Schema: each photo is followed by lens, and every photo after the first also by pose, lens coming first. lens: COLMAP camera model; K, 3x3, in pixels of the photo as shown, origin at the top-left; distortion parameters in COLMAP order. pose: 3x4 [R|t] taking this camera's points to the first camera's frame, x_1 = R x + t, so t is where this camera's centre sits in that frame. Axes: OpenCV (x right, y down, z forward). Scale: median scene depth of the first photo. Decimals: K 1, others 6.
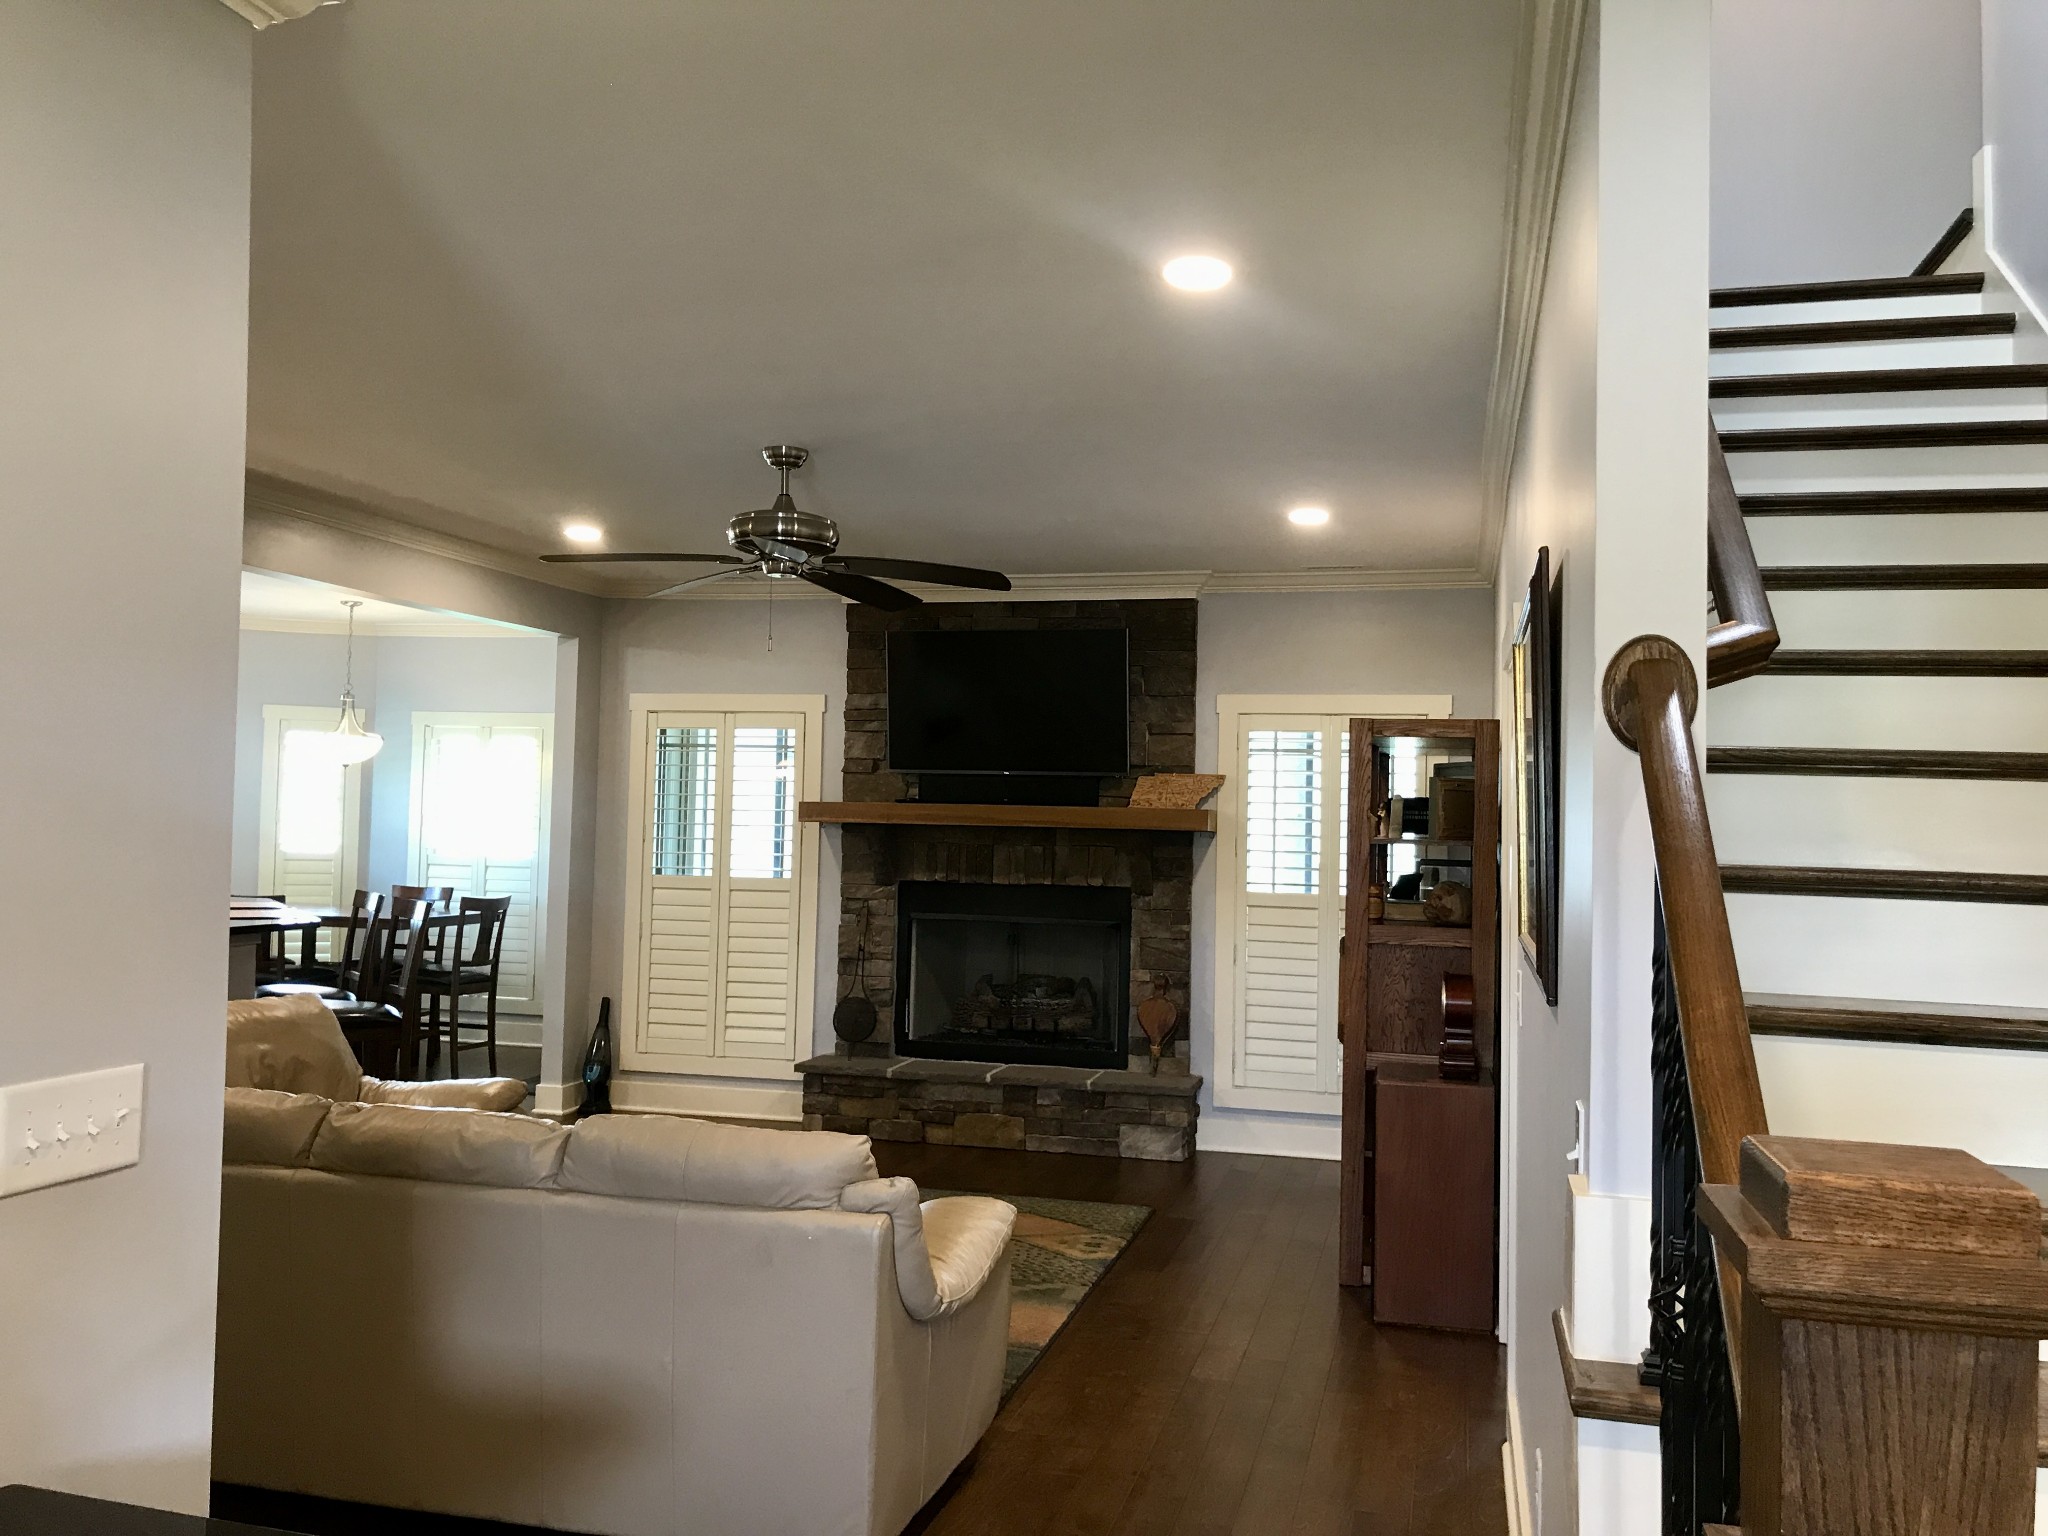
lens RADIAL K [[1663.0, 0, 1019.3], [0, 1663.0, 736.5], [0, 0, 1]] dist [0.122232, -0.152094]
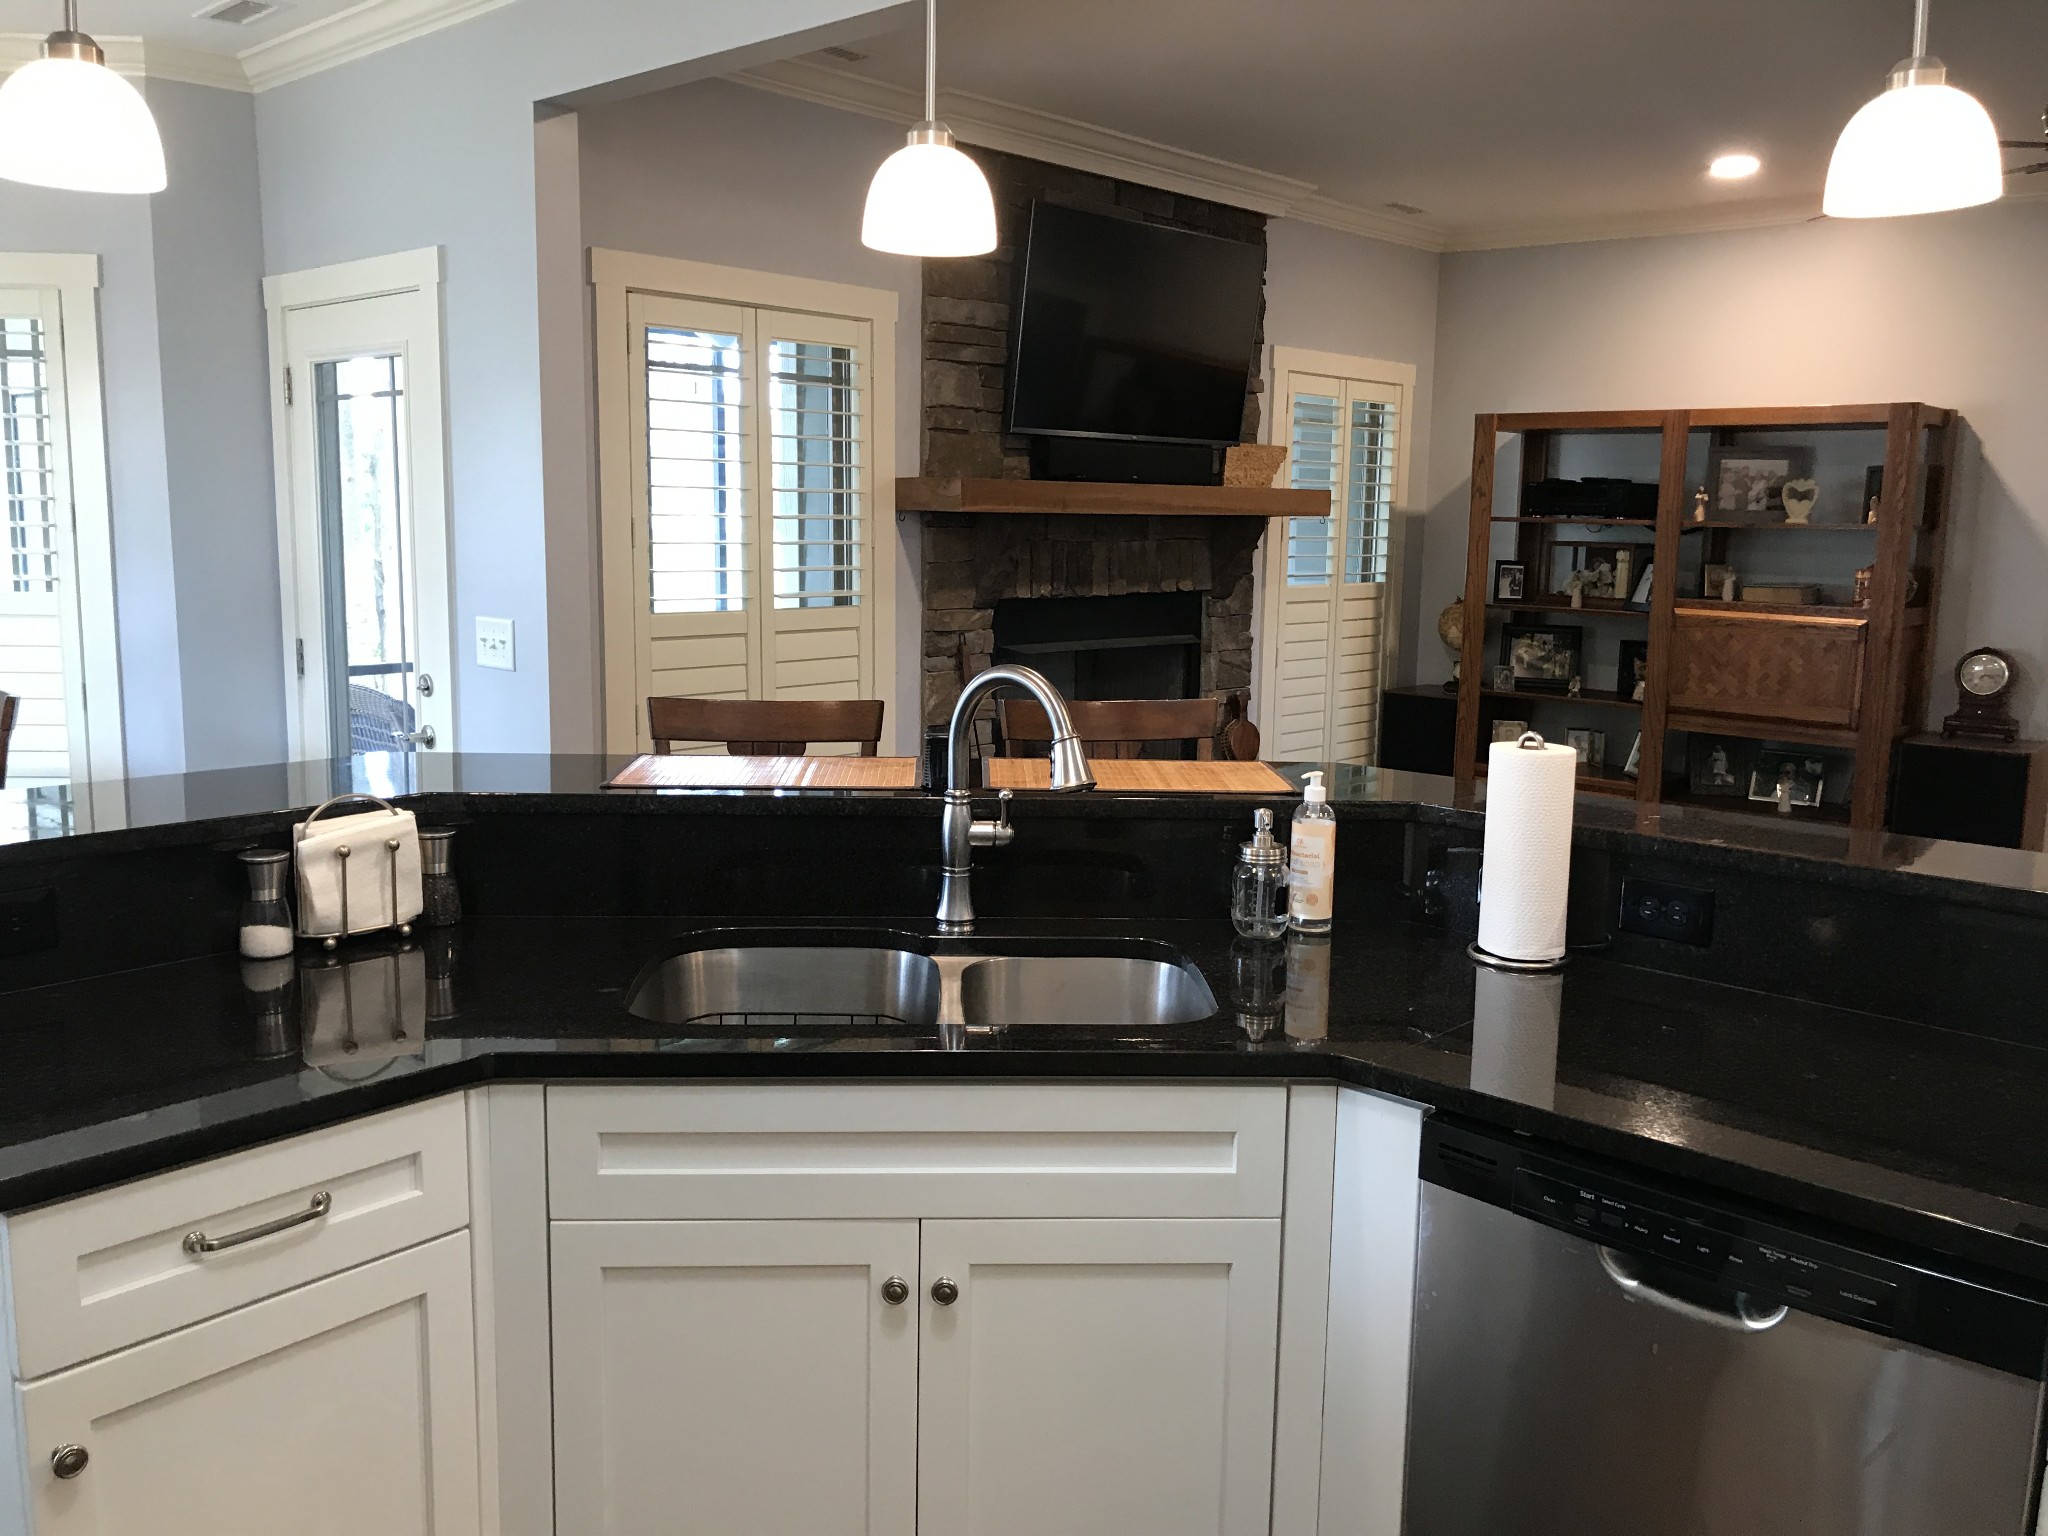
lens RADIAL K [[1661.8, 0, 1014.4], [0, 1661.8, 758.9], [0, 0, 1]] dist [0.086711, -0.156231]
pose [[0.472762, -0.145829, 0.869040, -0.668799], [-0.049454, 0.980266, 0.191396, 0.022556], [-0.879801, -0.133462, 0.456221, 0.704401]]
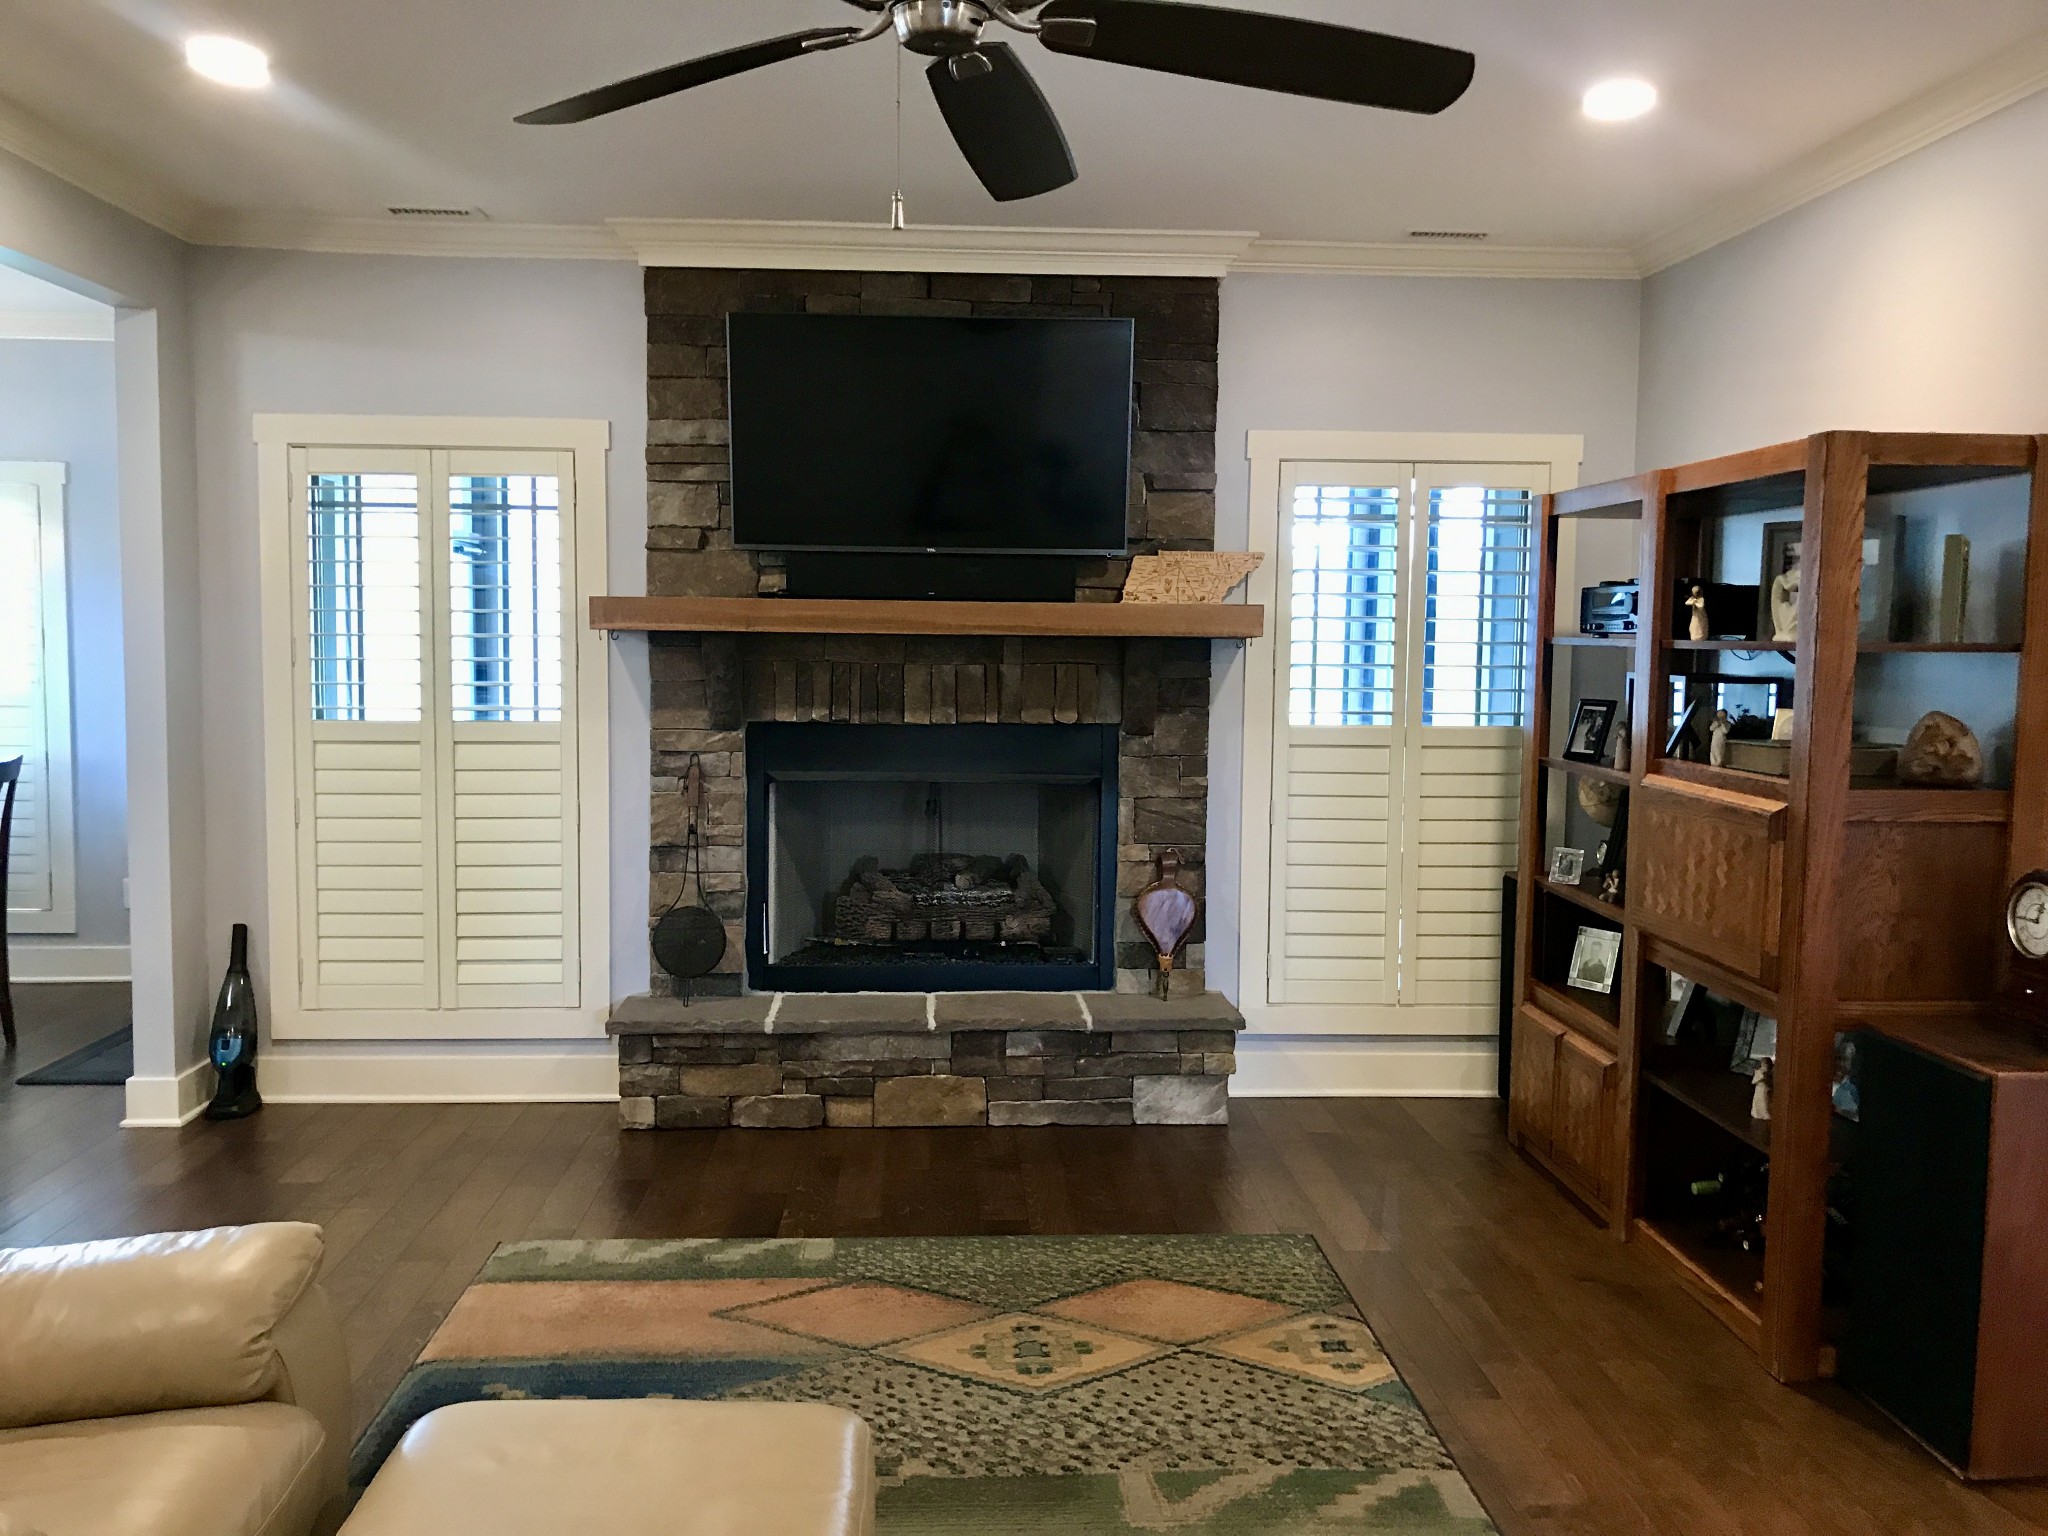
lens RADIAL K [[1661.8, 0, 1014.4], [0, 1661.8, 758.9], [0, 0, 1]] dist [0.086711, -0.156231]
pose [[0.953214, -0.034751, 0.300293, -0.171511], [-0.003947, 0.991855, 0.127311, 0.020005], [-0.302271, -0.122540, 0.945313, 0.379588]]
